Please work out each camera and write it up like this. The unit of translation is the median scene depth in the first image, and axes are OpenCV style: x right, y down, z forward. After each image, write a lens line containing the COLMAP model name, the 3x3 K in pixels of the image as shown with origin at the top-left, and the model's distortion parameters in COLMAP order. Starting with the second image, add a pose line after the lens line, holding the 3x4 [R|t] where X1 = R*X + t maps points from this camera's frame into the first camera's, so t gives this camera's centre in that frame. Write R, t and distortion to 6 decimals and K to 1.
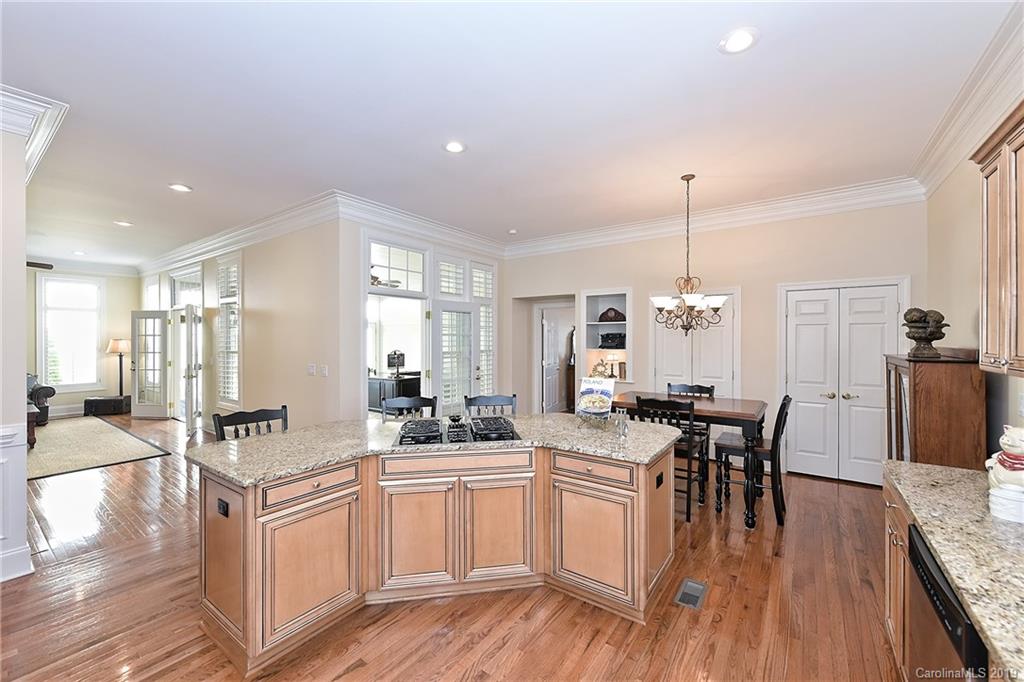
lens RADIAL K [[404.8, 0, 511.2], [0, 404.8, 336.9], [0, 0, 1]] dist [-0.002566, -0.000079]
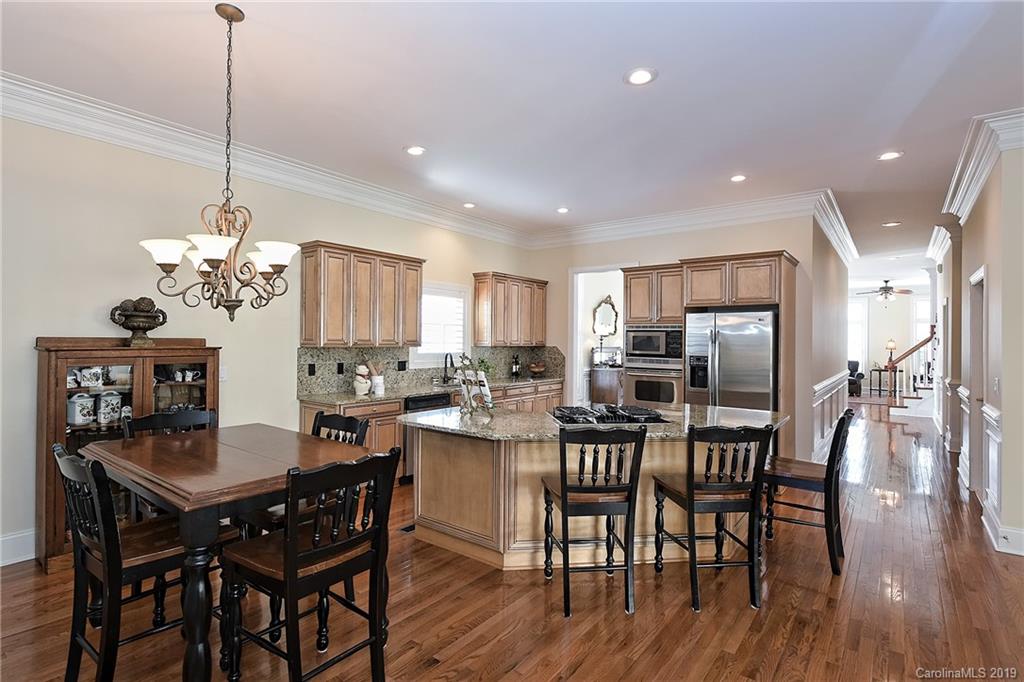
lens RADIAL K [[500.8, 0, 511.6], [0, 500.8, 338.5], [0, 0, 1]] dist [-0.002905, -0.000594]
pose [[-0.999506, -0.006635, 0.030718, 0.049958], [-0.006918, 0.999934, -0.009126, 0.024215], [-0.030656, -0.009334, -0.999486, 1.463758]]
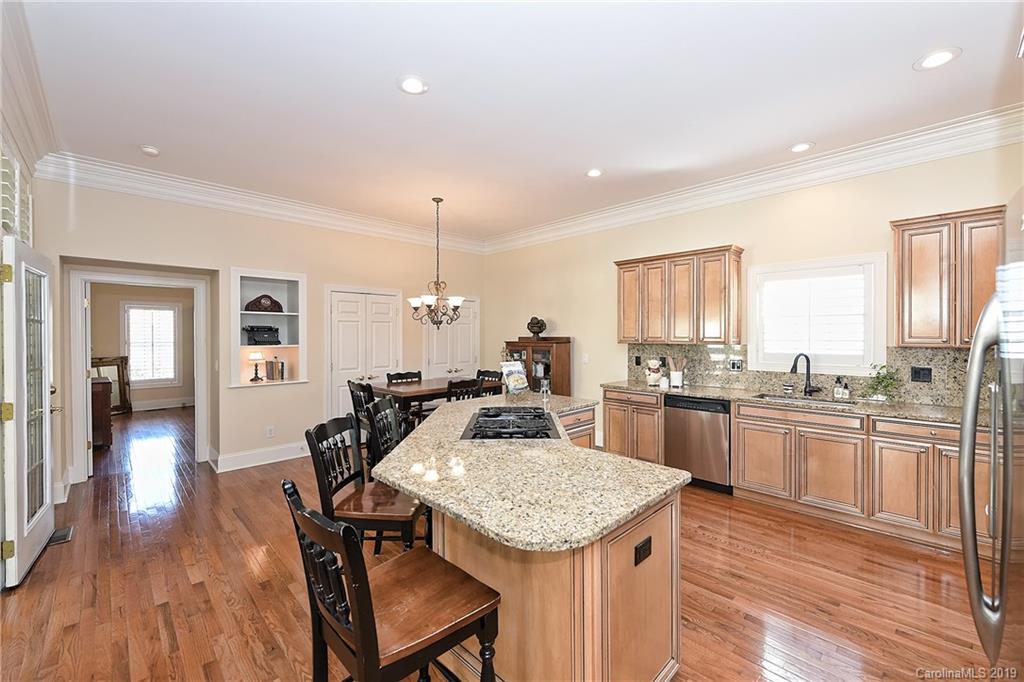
lens RADIAL K [[417.9, 0, 515.8], [0, 417.9, 336.6], [0, 0, 1]] dist [0.001272, 0.000070]
pose [[0.164718, -0.005106, 0.986327, -0.691734], [0.000139, 0.999987, 0.005153, 0.011858], [-0.986341, -0.000712, 0.164717, 0.506581]]
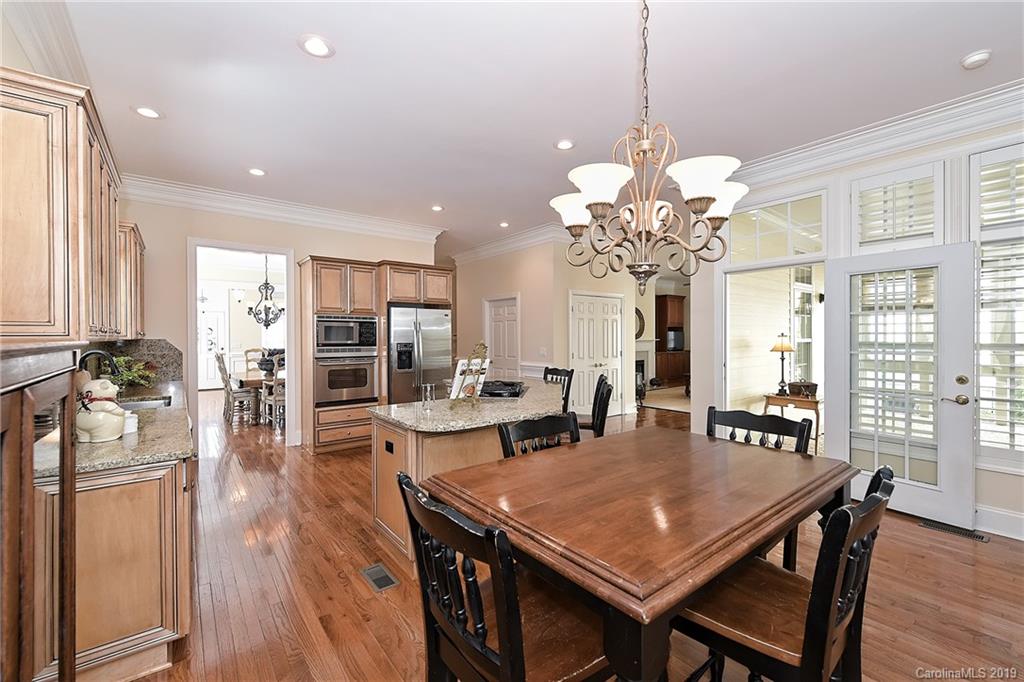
lens RADIAL K [[417.9, 0, 510.5], [0, 417.9, 336.9], [0, 0, 1]] dist [0.001272, 0.000070]
pose [[-0.273611, 0.009960, -0.961789, 0.725546], [0.007534, 0.999938, 0.008212, 0.026572], [0.961811, -0.005000, -0.273669, 0.877838]]
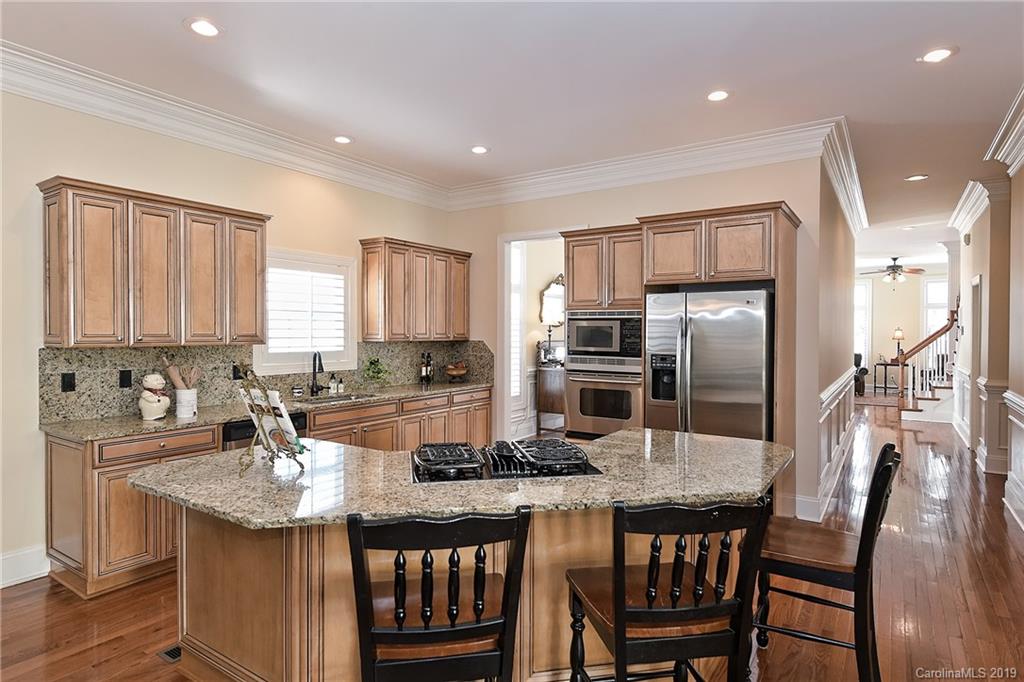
lens RADIAL K [[567.6, 0, 513.5], [0, 567.6, 338.6], [0, 0, 1]] dist [0.000969, -0.001238]
pose [[-0.999300, 0.000161, -0.037403, -0.074739], [-0.000139, 0.999968, 0.008004, 0.017375], [0.037403, 0.008003, -0.999268, 1.192508]]
